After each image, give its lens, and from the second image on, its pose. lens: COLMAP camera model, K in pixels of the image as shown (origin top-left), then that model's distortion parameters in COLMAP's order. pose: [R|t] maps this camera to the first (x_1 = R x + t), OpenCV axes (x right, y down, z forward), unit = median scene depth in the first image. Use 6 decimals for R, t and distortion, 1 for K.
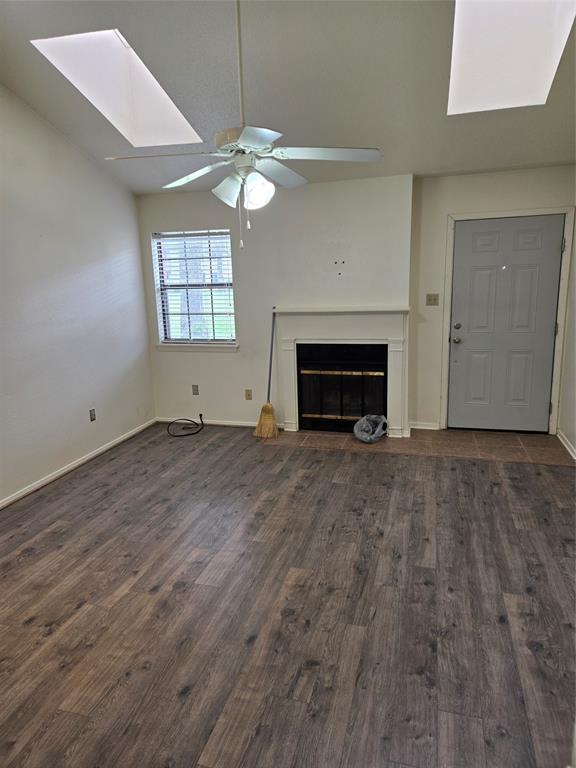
lens RADIAL K [[514.7, 0, 281.7], [0, 514.7, 377.6], [0, 0, 1]] dist [-0.009525, -0.022579]
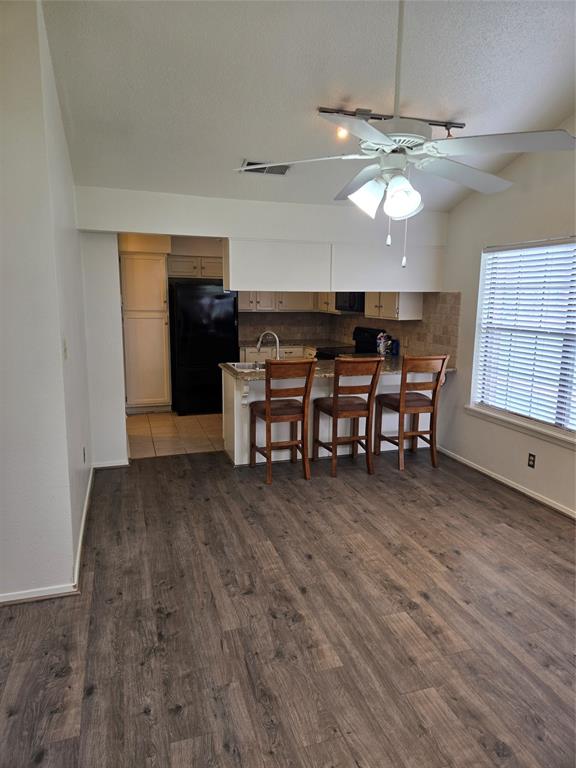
lens RADIAL K [[514.7, 0, 285.6], [0, 514.7, 388.2], [0, 0, 1]] dist [-0.009525, -0.022579]
pose [[-0.835641, 0.127789, -0.534205, 0.528648], [-0.089760, 0.927717, 0.362332, -0.355586], [0.541893, 0.350729, -0.763768, 1.605053]]
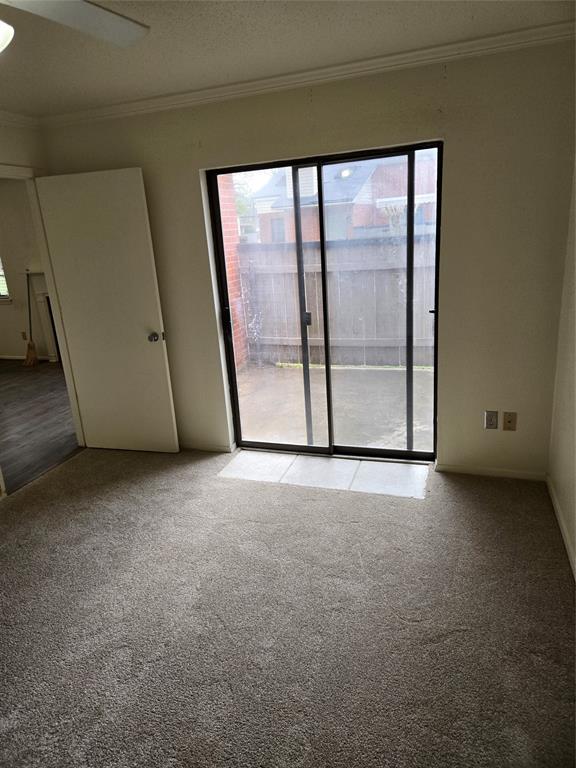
lens RADIAL K [[514.7, 0, 288.2], [0, 514.7, 383.9], [0, 0, 1]] dist [-0.009525, -0.022579]
pose [[0.998724, -0.021568, -0.045655, 1.485772], [0.025277, 0.996289, 0.082275, 0.139605], [0.043711, -0.083324, 0.995563, -0.676767]]
